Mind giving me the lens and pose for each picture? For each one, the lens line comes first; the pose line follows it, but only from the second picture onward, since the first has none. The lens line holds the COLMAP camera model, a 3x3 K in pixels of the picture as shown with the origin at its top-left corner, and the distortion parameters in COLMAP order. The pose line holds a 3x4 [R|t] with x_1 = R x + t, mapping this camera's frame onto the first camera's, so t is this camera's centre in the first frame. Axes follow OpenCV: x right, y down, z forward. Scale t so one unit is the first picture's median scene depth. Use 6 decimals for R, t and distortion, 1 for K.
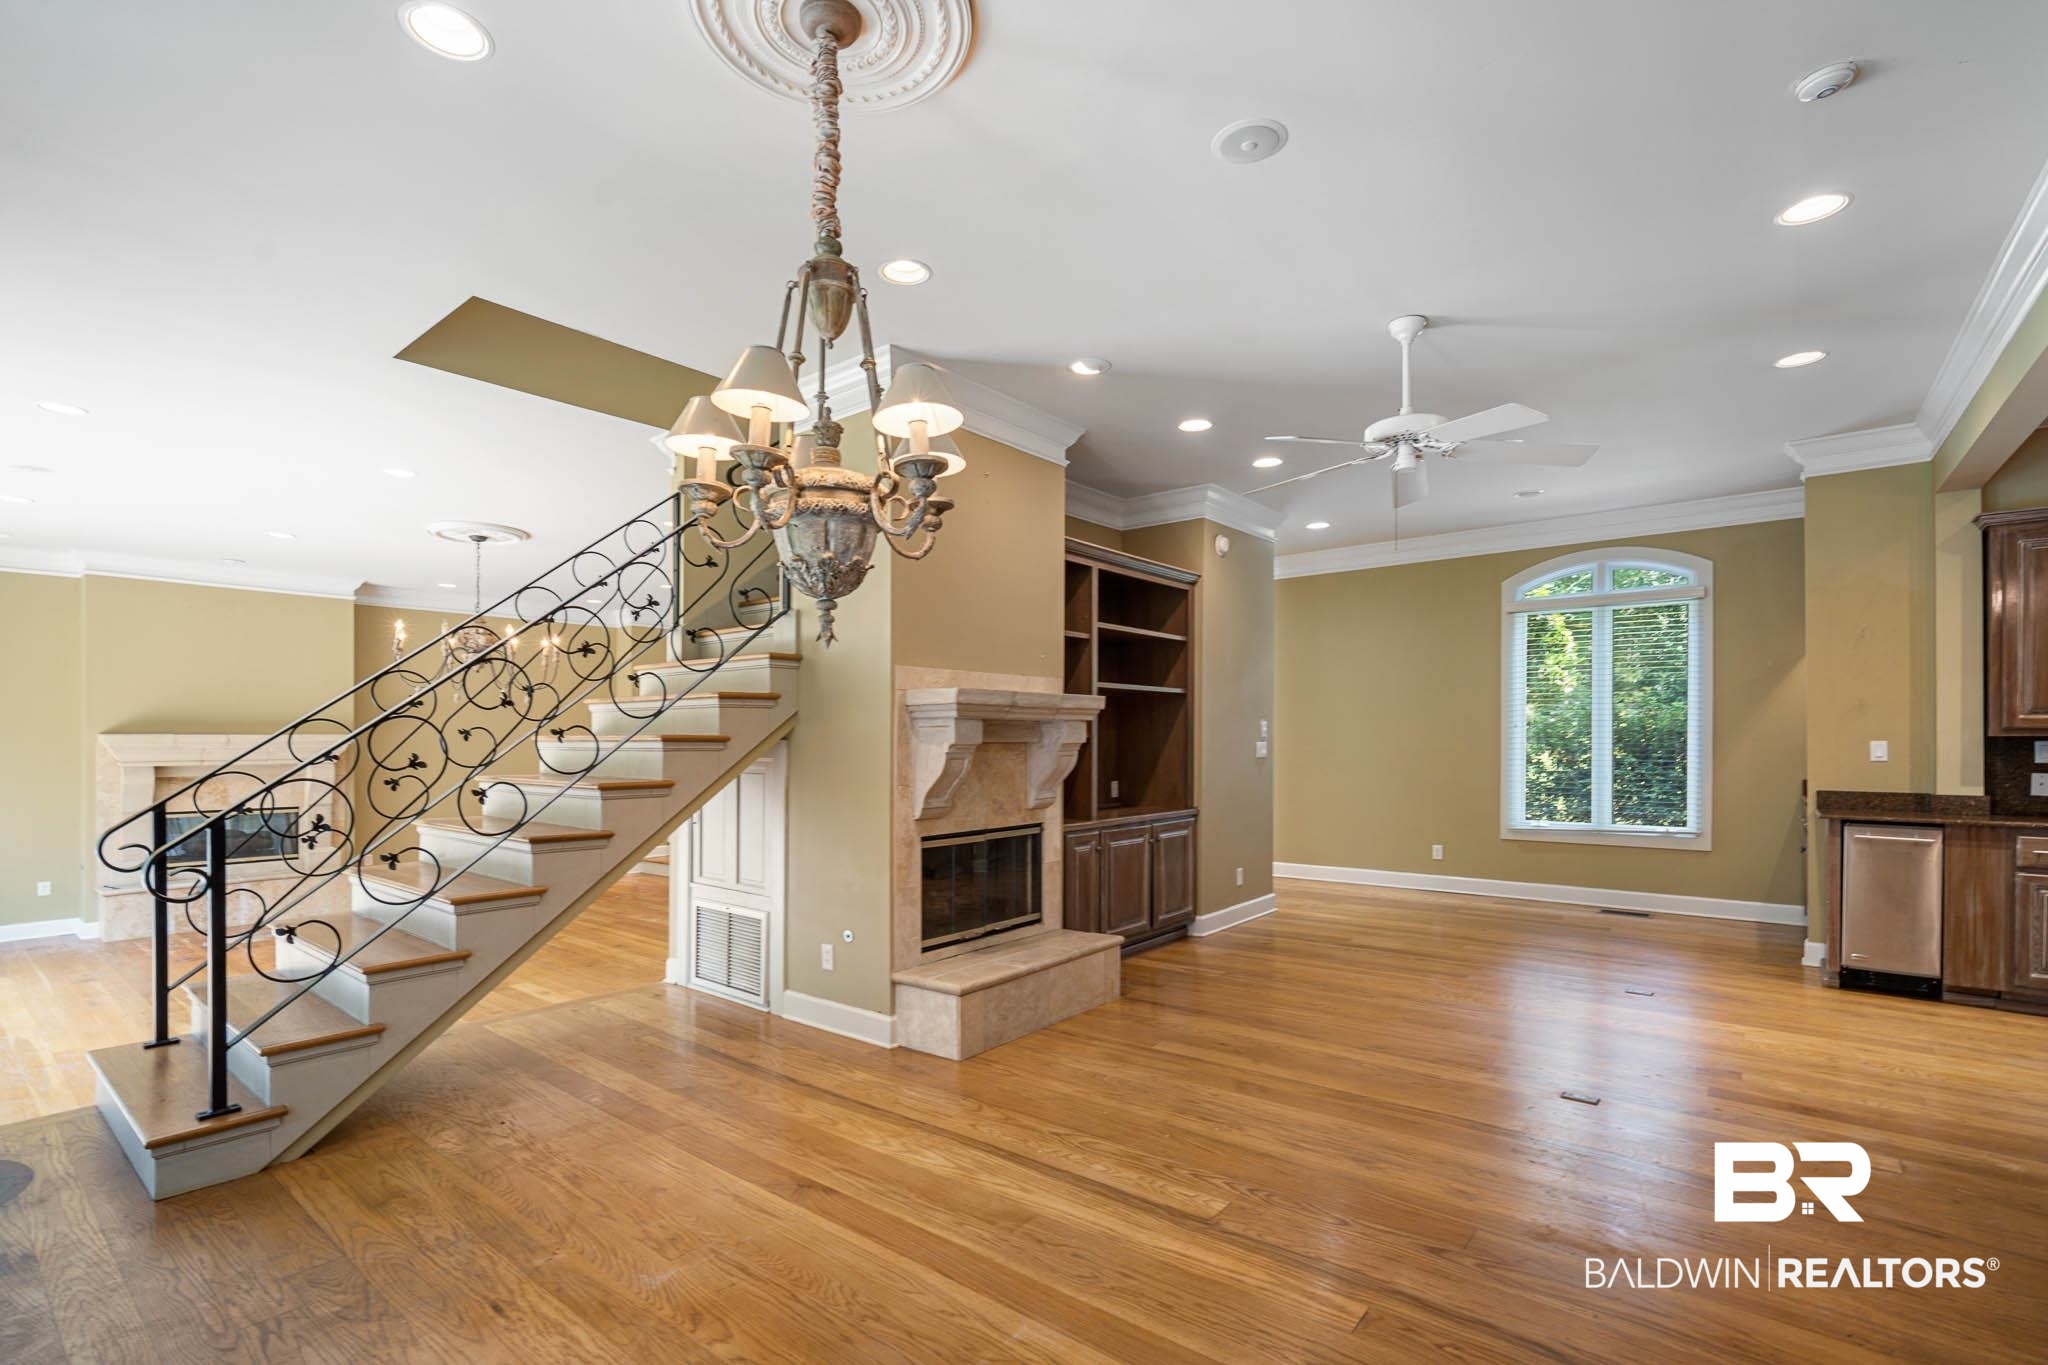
lens RADIAL K [[900.5, 0, 1030.6], [0, 900.5, 746.1], [0, 0, 1]] dist [-0.007605, 0.001141]
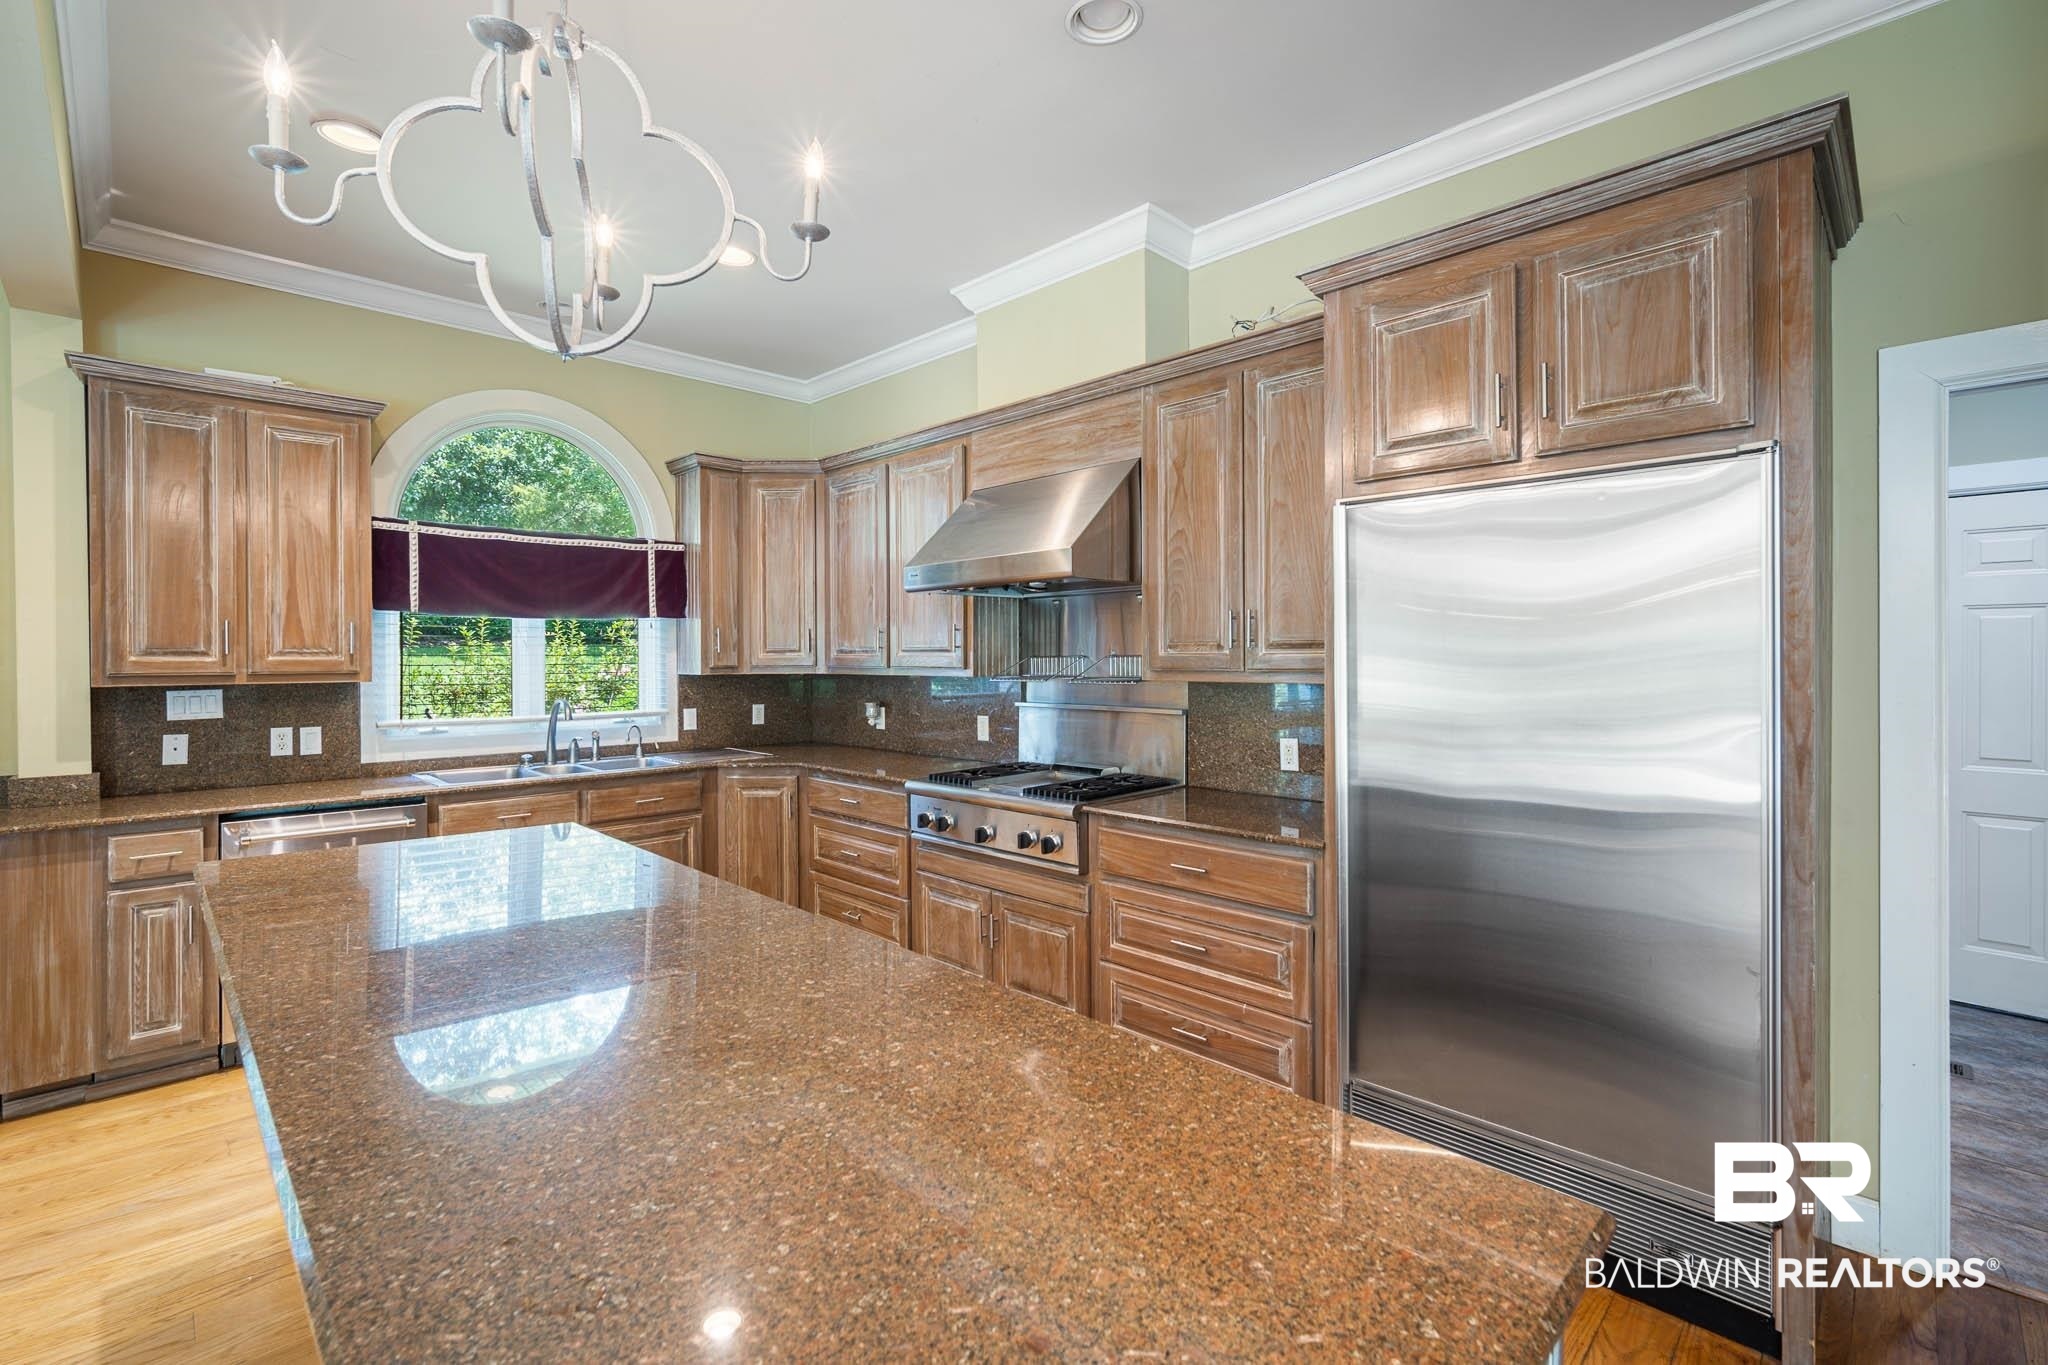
lens RADIAL K [[900.5, 0, 1018.4], [0, 900.5, 661.4], [0, 0, 1]] dist [-0.007605, 0.001141]
pose [[0.099859, -0.003031, 0.994997, 0.479745], [0.006455, 0.999976, 0.002398, -0.028252], [-0.994981, 0.006183, 0.099877, 0.238596]]
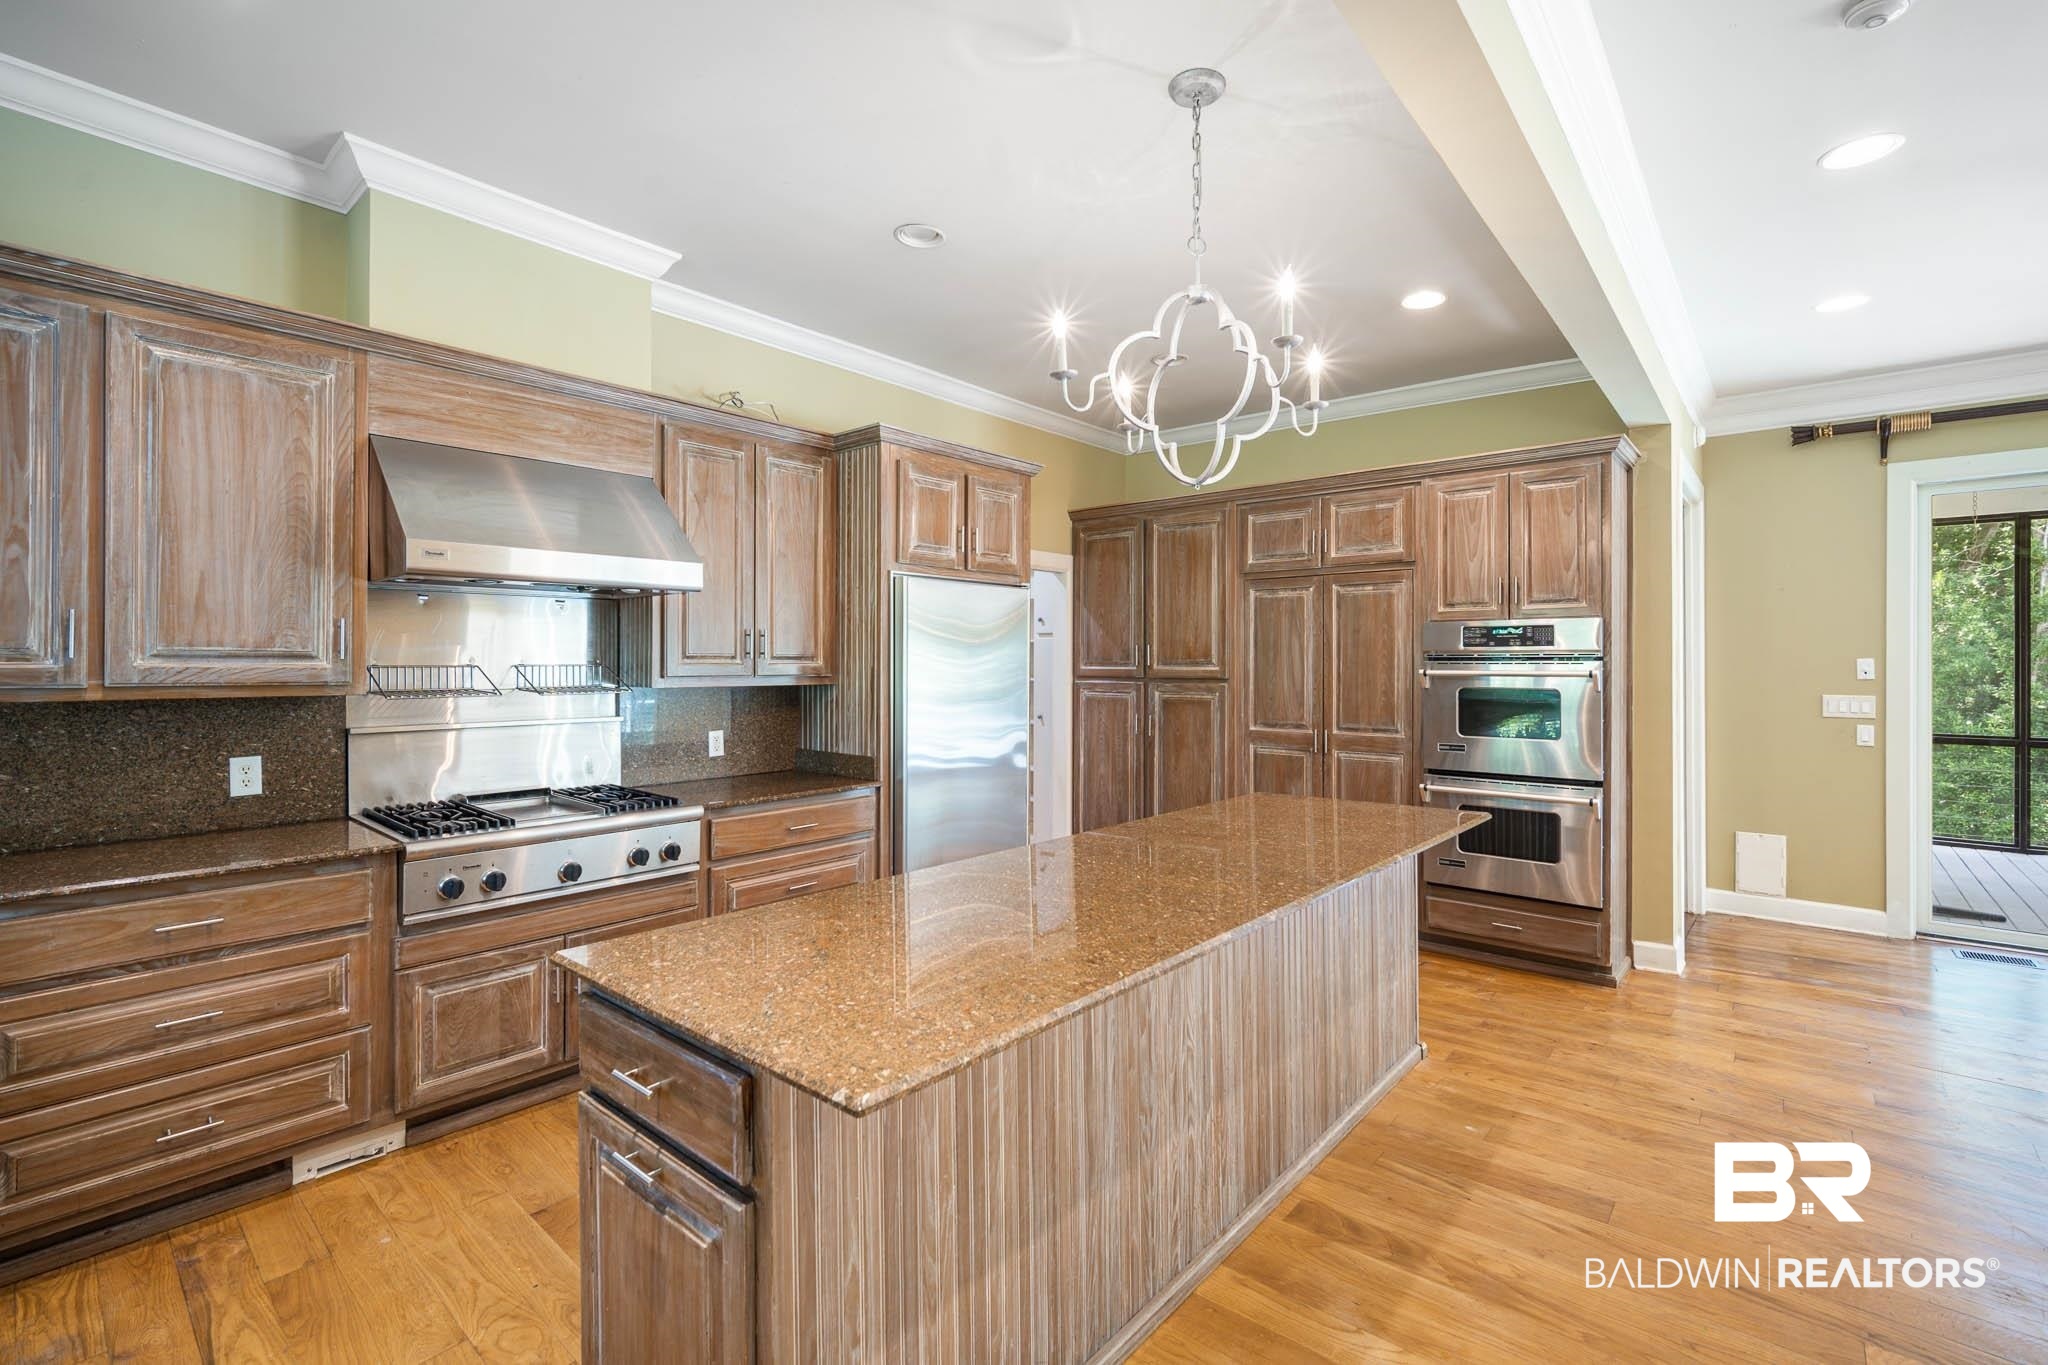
lens RADIAL K [[900.5, 0, 1025.8], [0, 900.5, 662.3], [0, 0, 1]] dist [-0.007605, 0.001141]
pose [[-0.999596, 0.002457, 0.028300, 0.874873], [0.002563, 0.999990, 0.003704, -0.034581], [-0.028291, 0.003775, -0.999593, 0.979399]]
